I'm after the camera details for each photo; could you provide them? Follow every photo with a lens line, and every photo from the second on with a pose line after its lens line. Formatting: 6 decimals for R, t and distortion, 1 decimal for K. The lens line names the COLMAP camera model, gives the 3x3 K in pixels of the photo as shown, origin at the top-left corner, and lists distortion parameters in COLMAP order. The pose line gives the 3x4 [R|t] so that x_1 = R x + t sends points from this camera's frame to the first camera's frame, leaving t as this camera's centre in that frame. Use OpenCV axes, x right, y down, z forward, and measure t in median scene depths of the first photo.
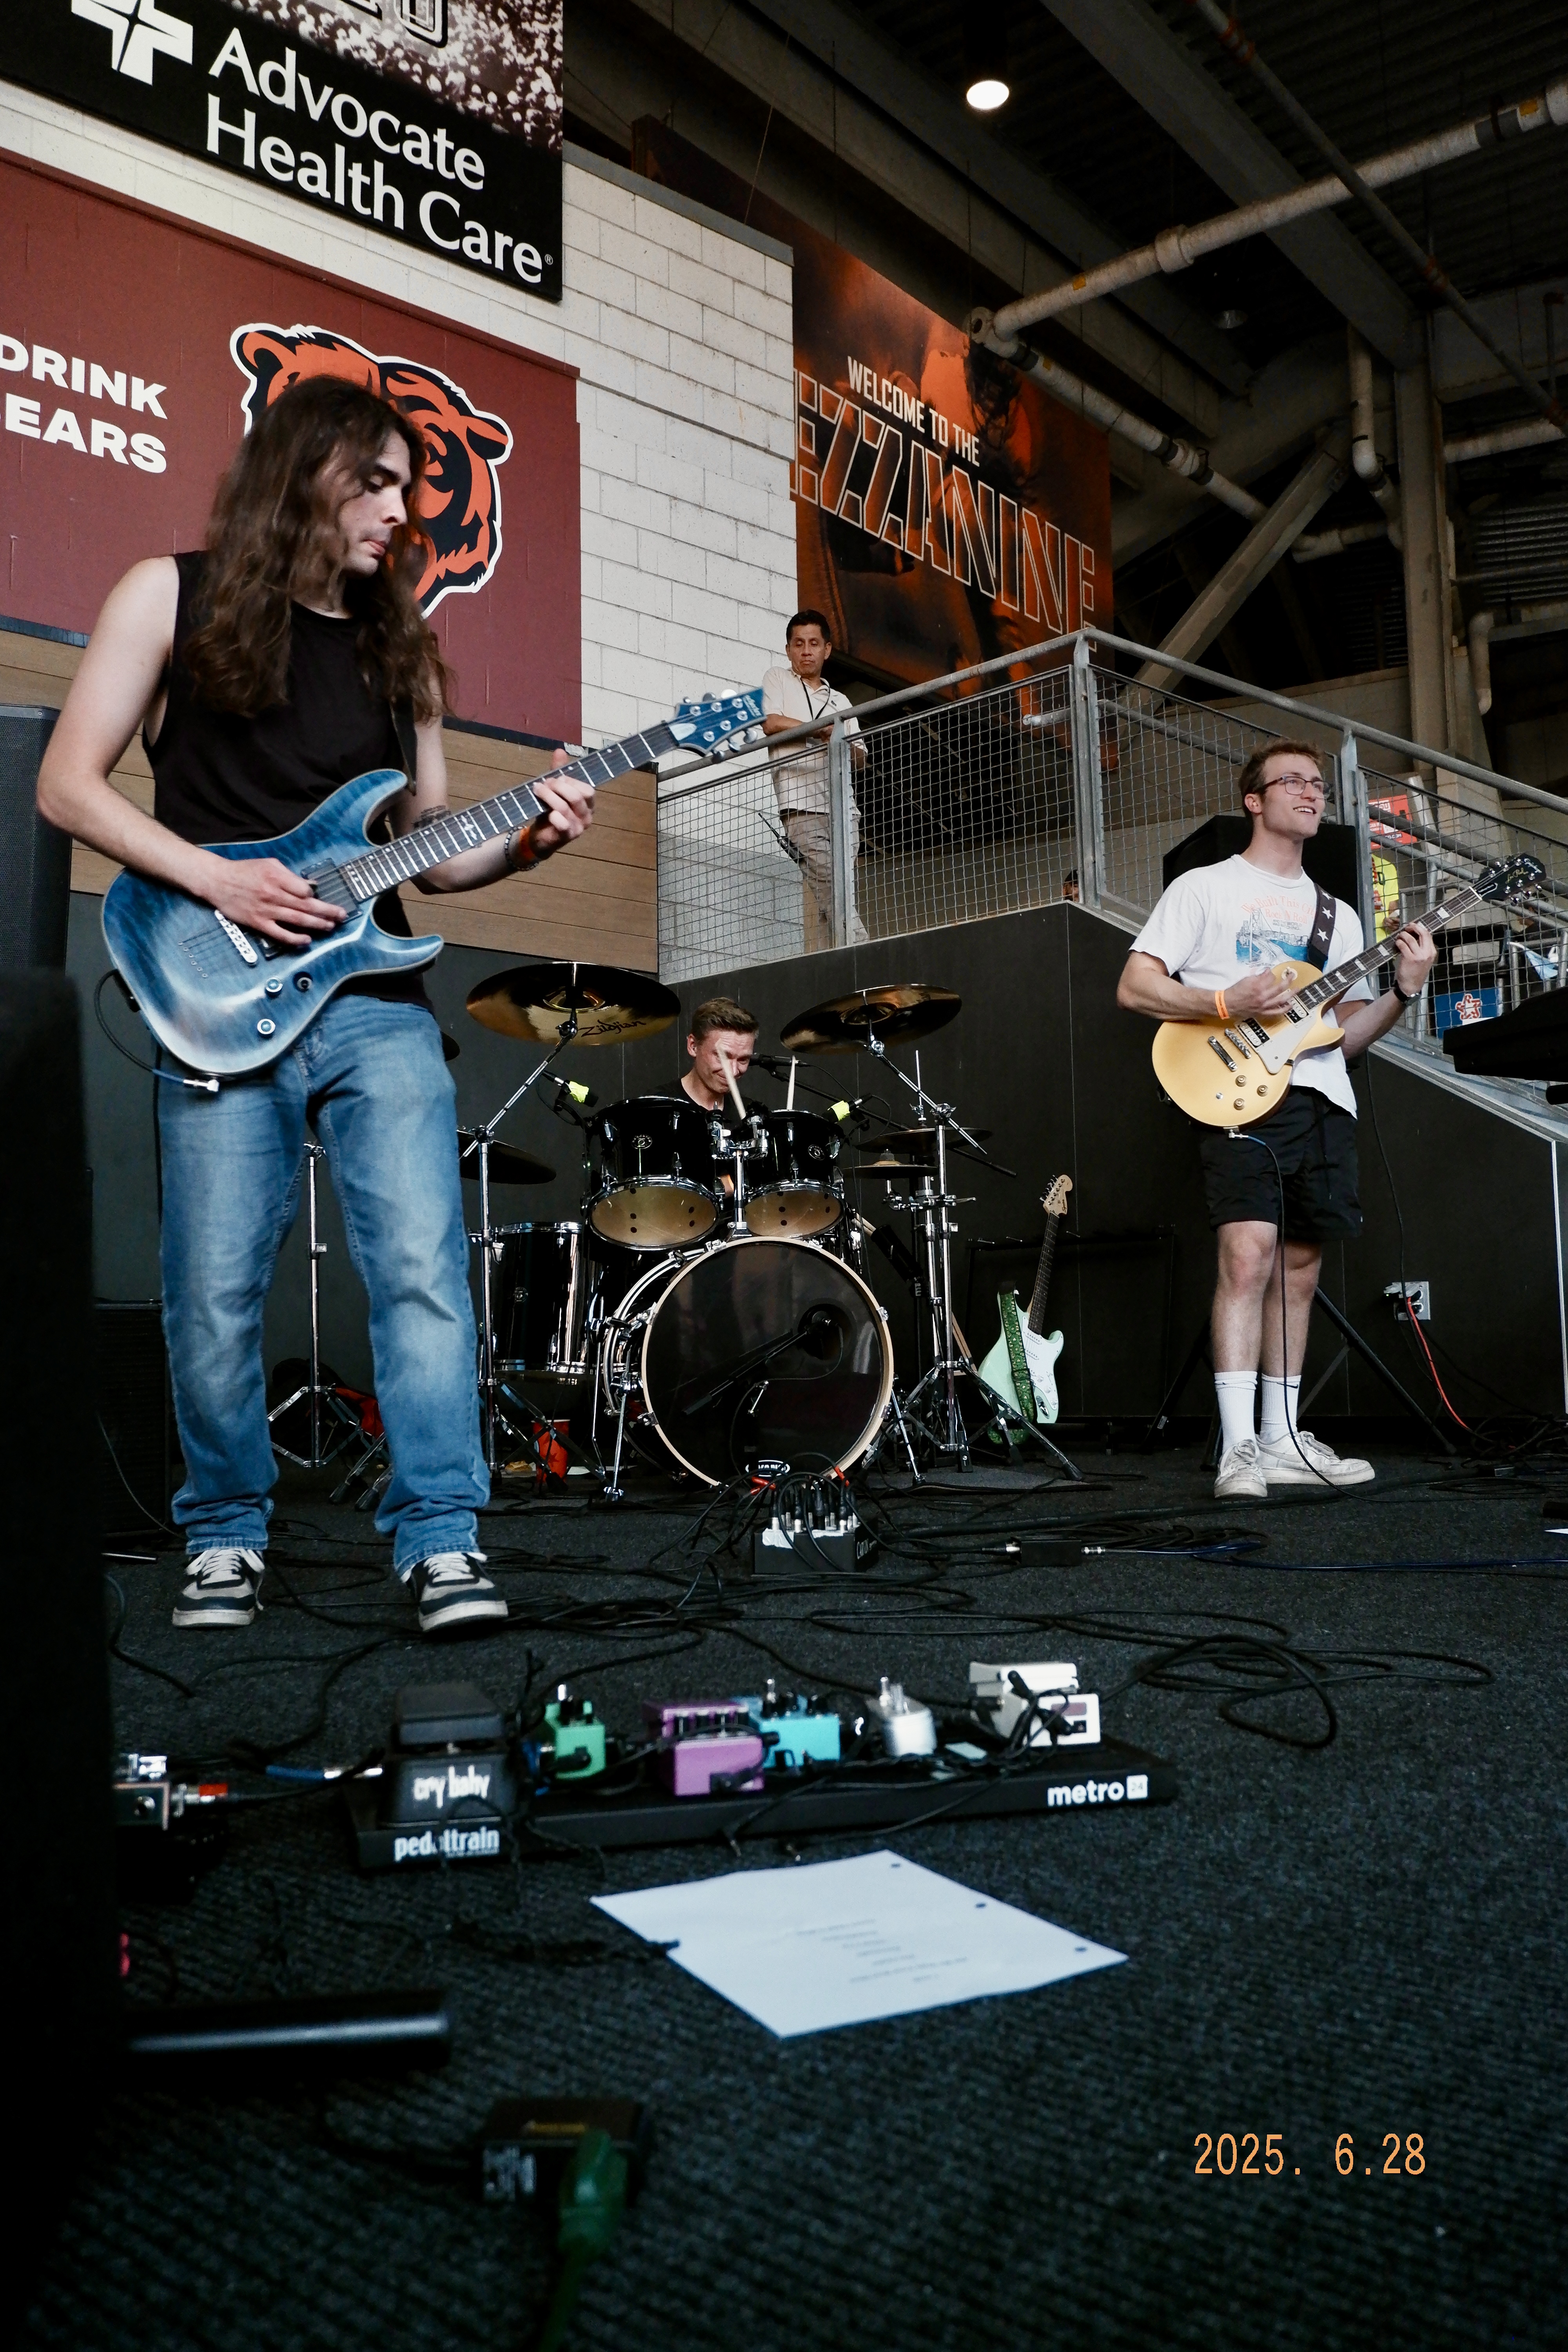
lens RADIAL K [[2000.6, 0, 809.3], [0, 2000.6, 1194.6], [0, 0, 1]] dist [-0.024441, 0.000698]
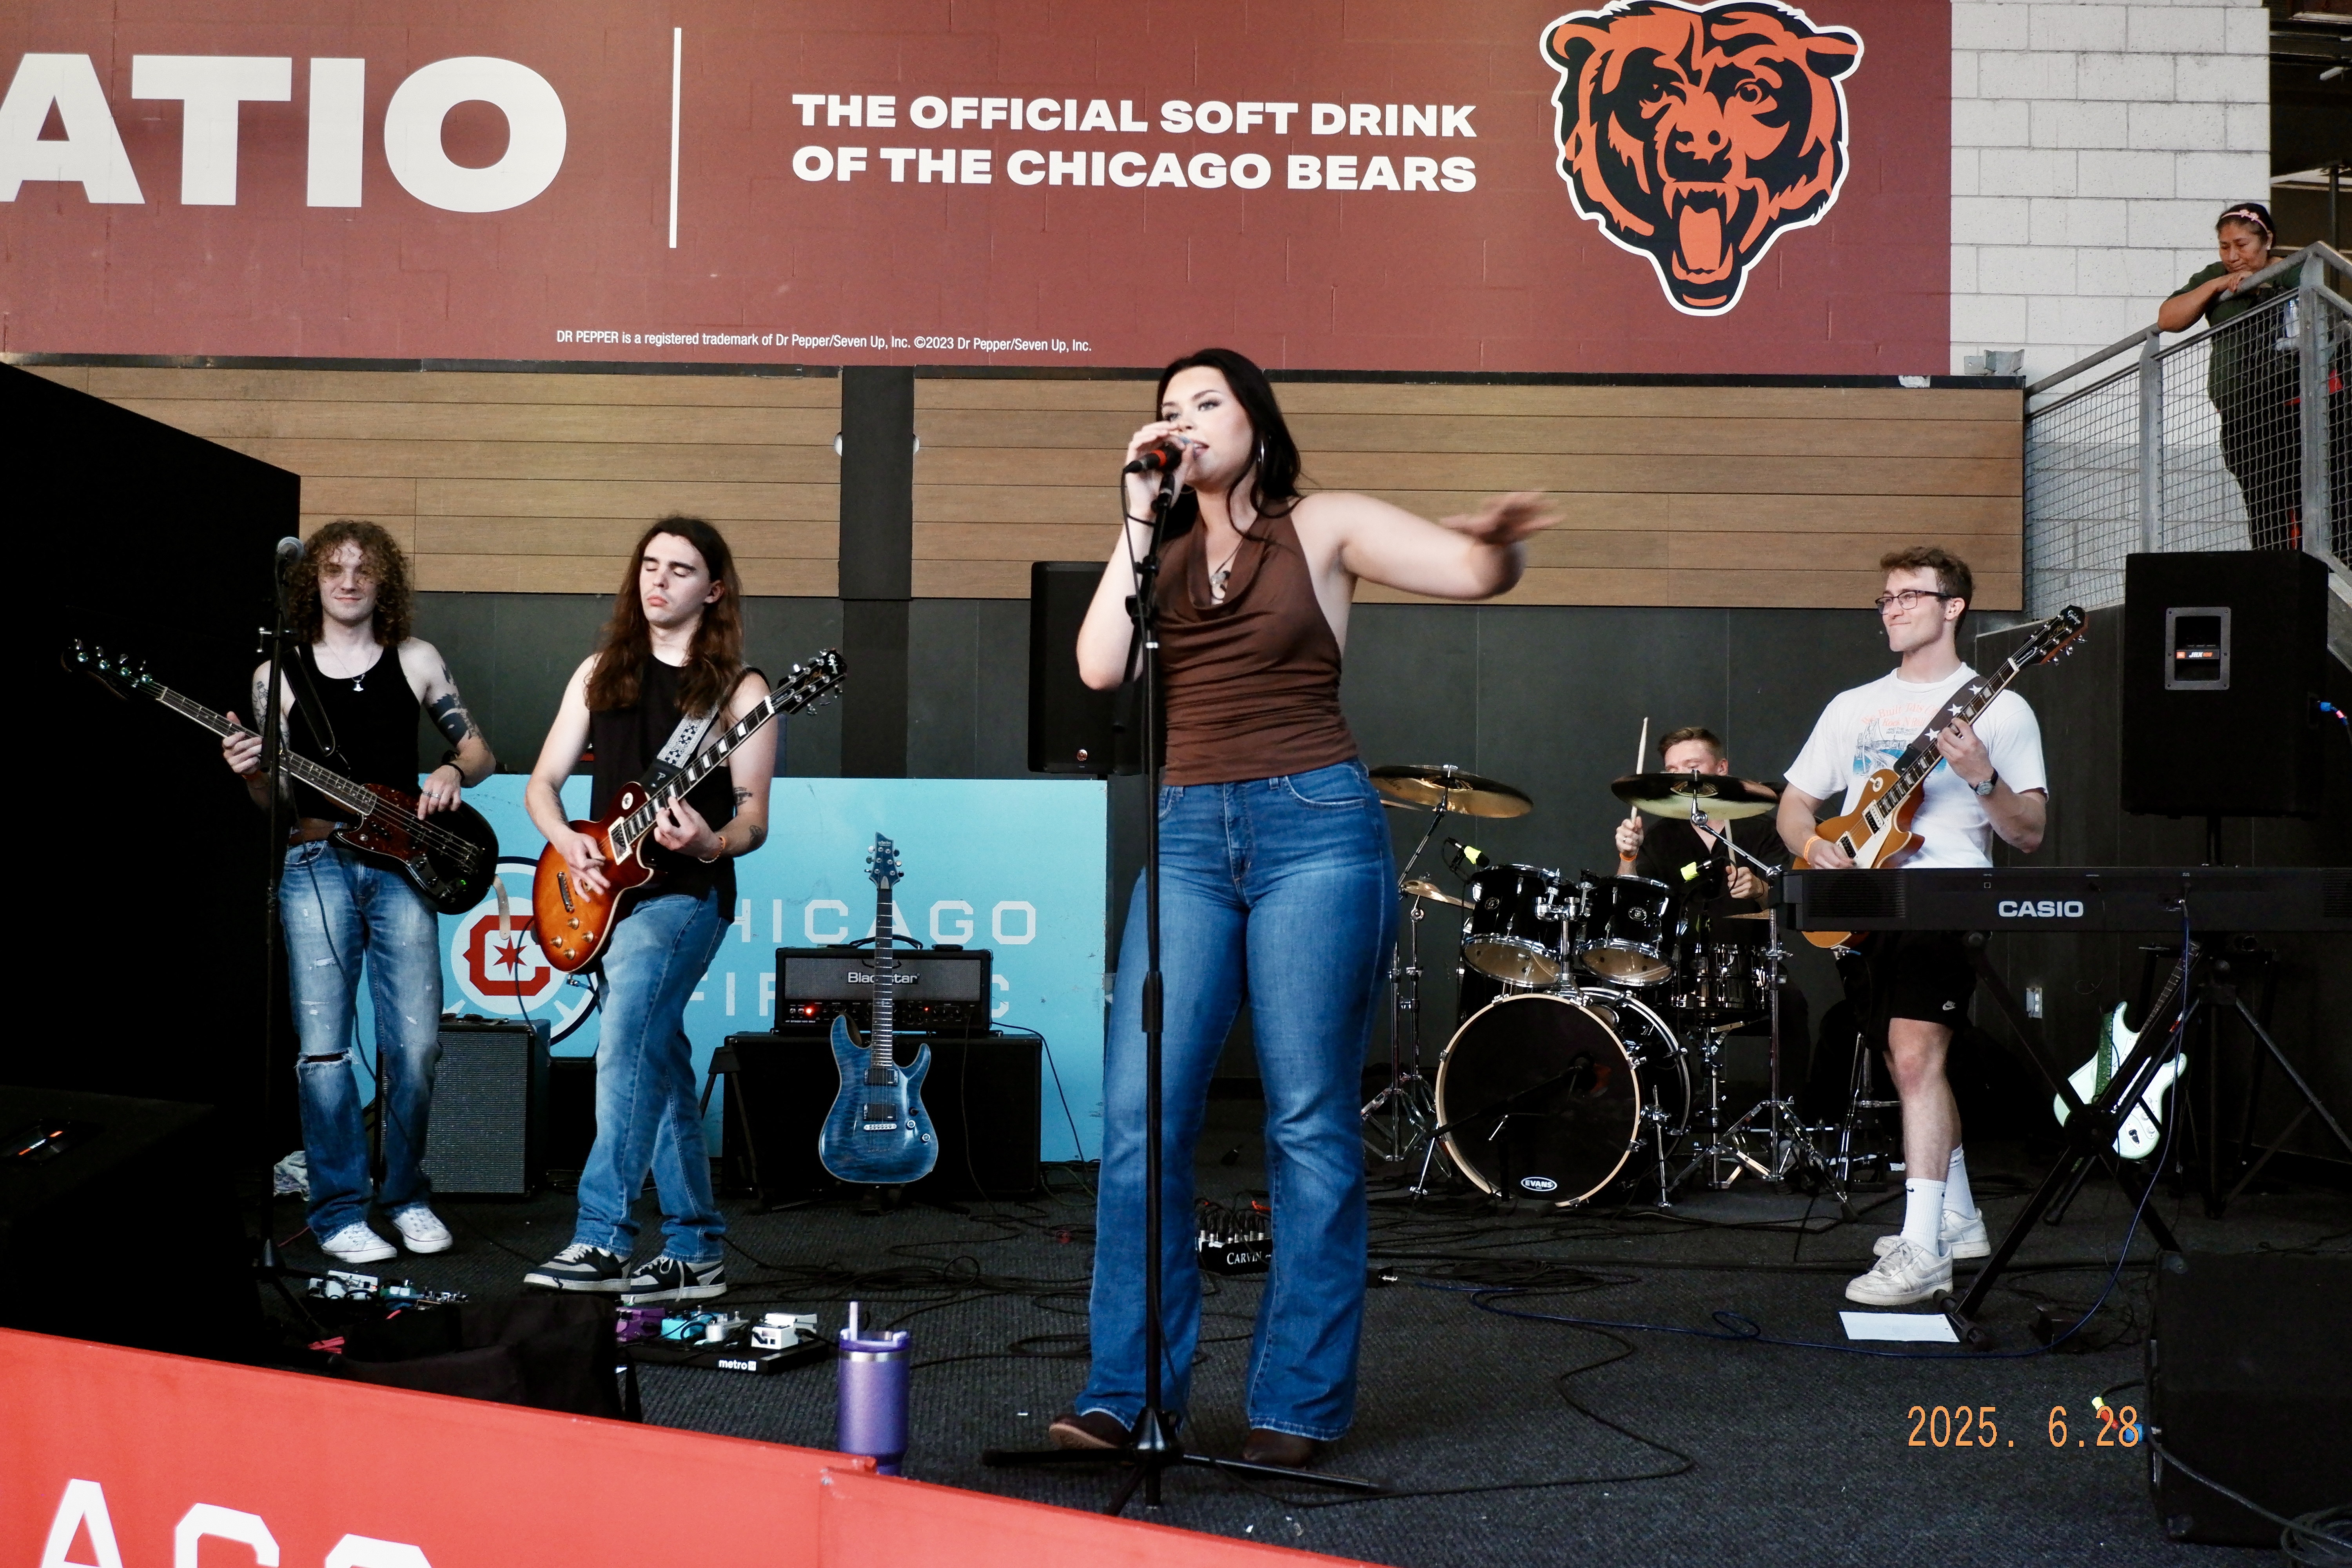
lens RADIAL K [[2711.6, 0, 1166.7], [0, 2711.6, 793.8], [0, 0, 1]] dist [0.013395, 0.000000]
pose [[0.742042, 0.006473, -0.670323, 0.466847], [0.027685, 0.998804, 0.040292, -0.088117], [0.669782, -0.048456, 0.740975, -0.183407]]
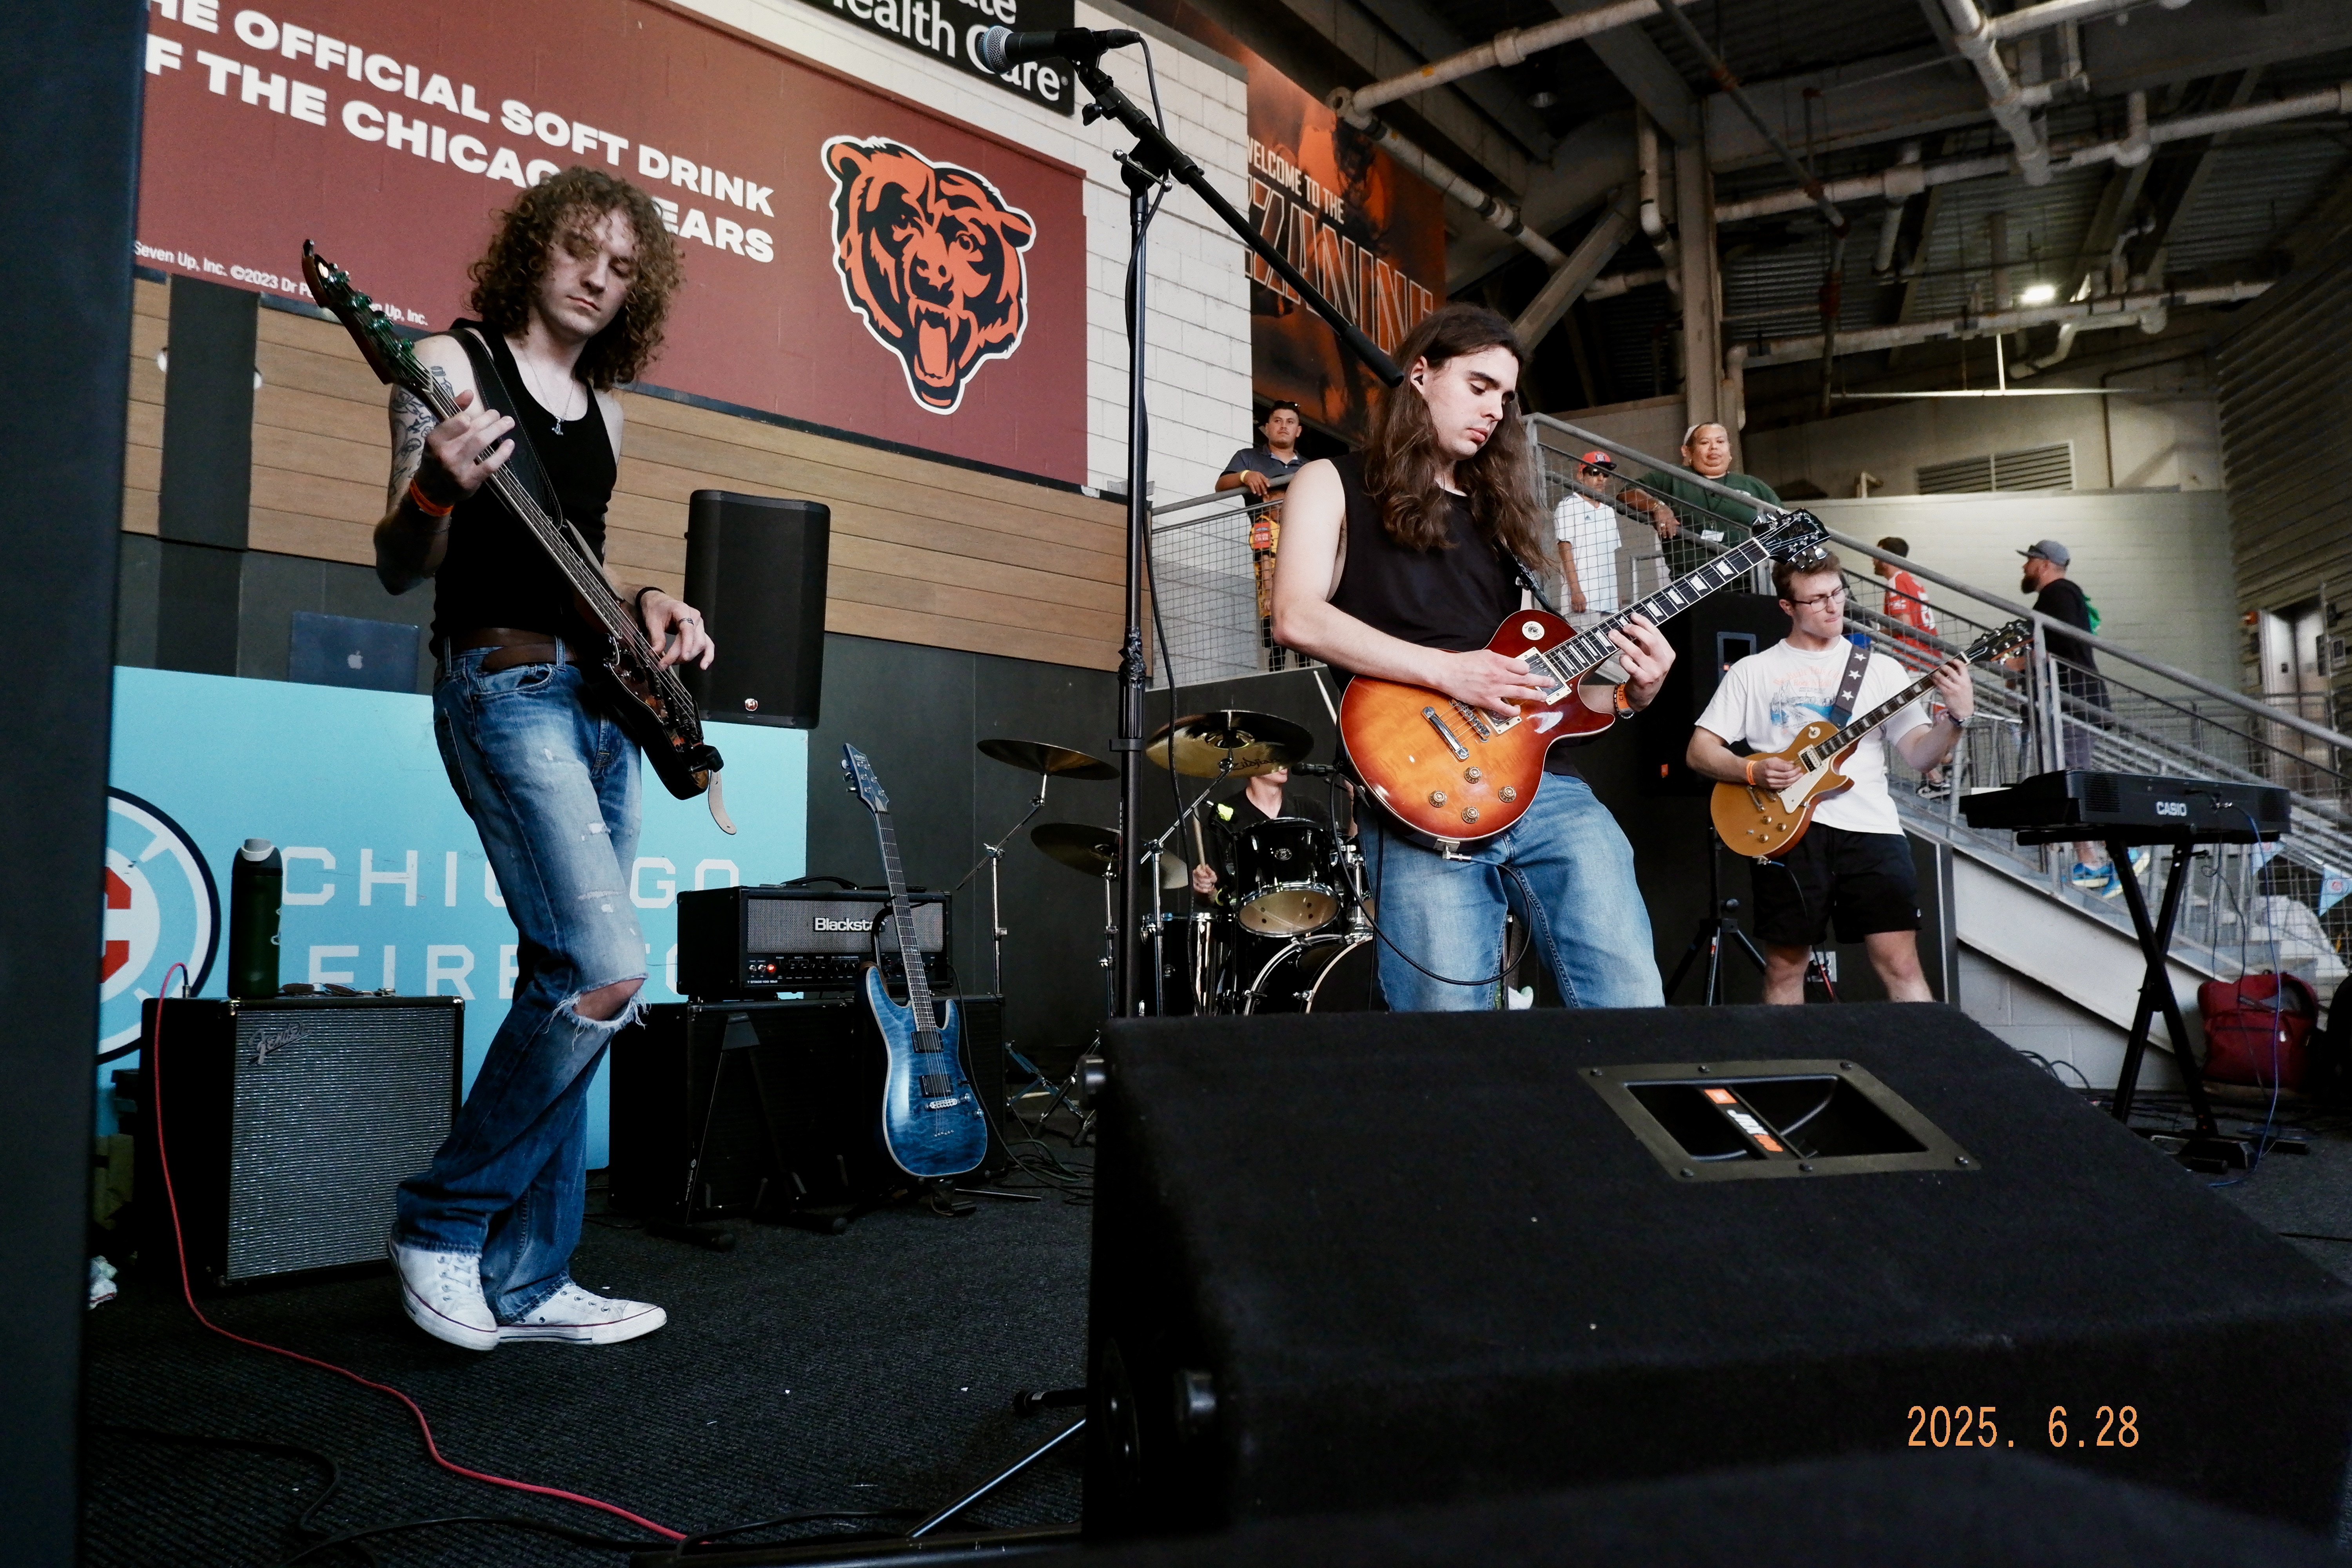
lens RADIAL K [[1781.8, 0, 1201.6], [0, 1781.8, 793.8], [0, 0, 1]] dist [-0.034777, 0.005986]
pose [[0.998070, 0.010522, 0.061194, -0.110967], [-0.009736, 0.999866, -0.013127, -0.026275], [-0.061324, 0.012506, 0.998040, -0.069901]]
